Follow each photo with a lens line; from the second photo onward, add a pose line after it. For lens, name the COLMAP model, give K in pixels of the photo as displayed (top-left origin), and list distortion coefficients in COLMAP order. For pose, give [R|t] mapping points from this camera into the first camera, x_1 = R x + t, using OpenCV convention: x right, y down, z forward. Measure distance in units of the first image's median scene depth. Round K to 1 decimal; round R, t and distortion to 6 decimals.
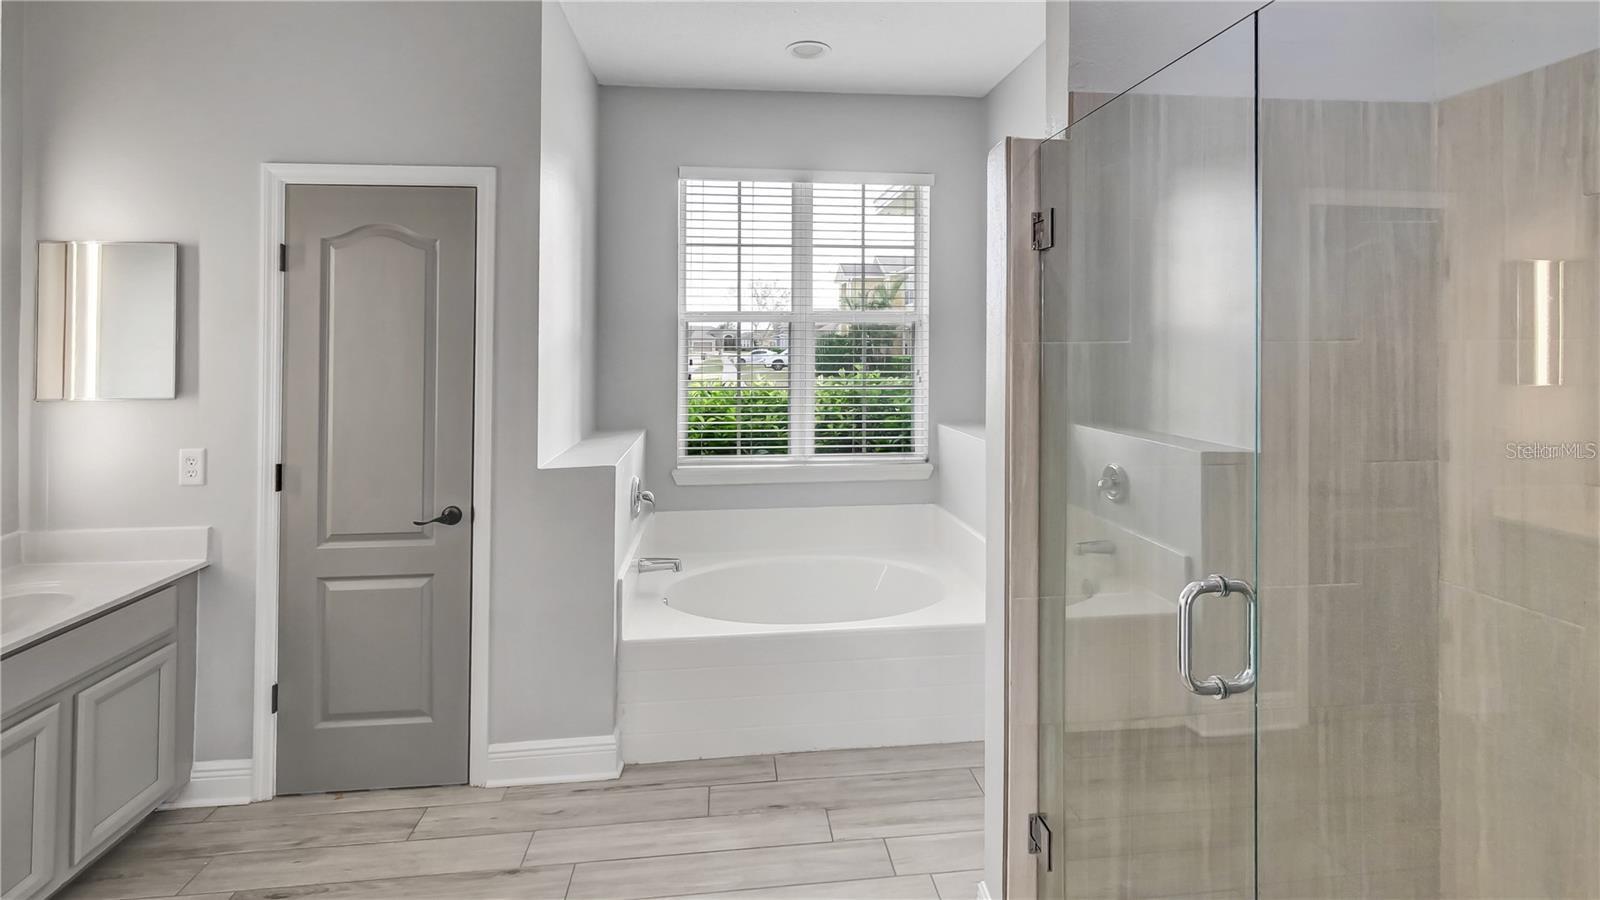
lens RADIAL K [[708.3, 0, 797.9], [0, 708.3, 337.8], [0, 0, 1]] dist [0.012904, 0.000082]
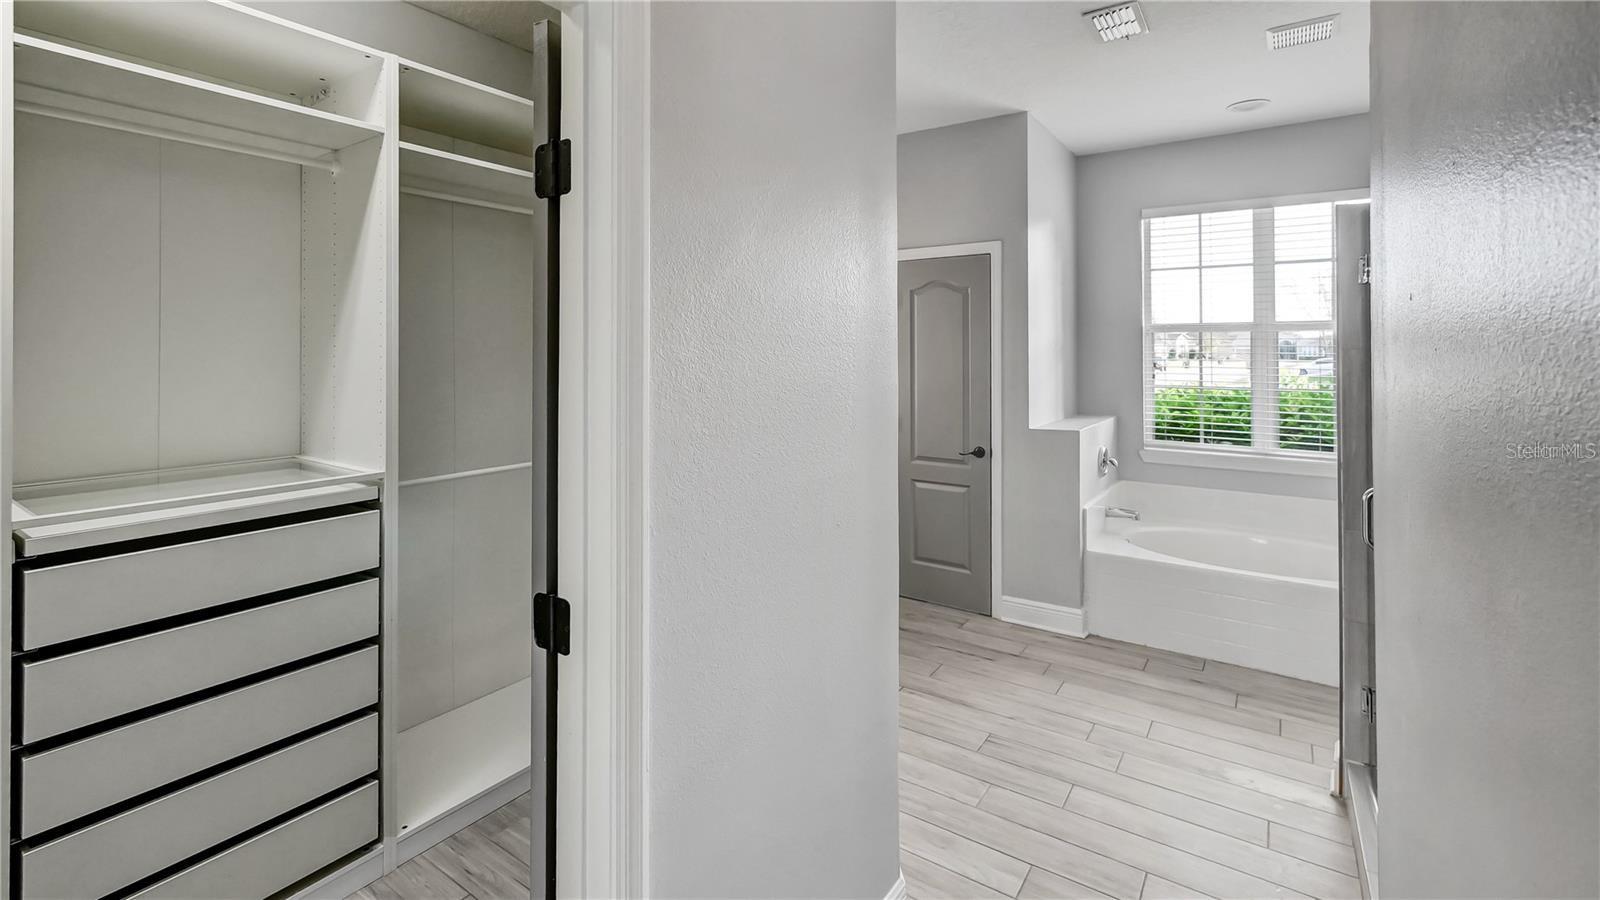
lens RADIAL K [[708.3, 0, 797.9], [0, 708.3, 337.8], [0, 0, 1]] dist [0.012904, 0.000082]
pose [[0.764747, -0.005396, -0.644308, 0.197571], [0.005707, 0.999982, -0.001601, -0.015686], [0.644305, -0.002452, 0.764765, -0.413414]]
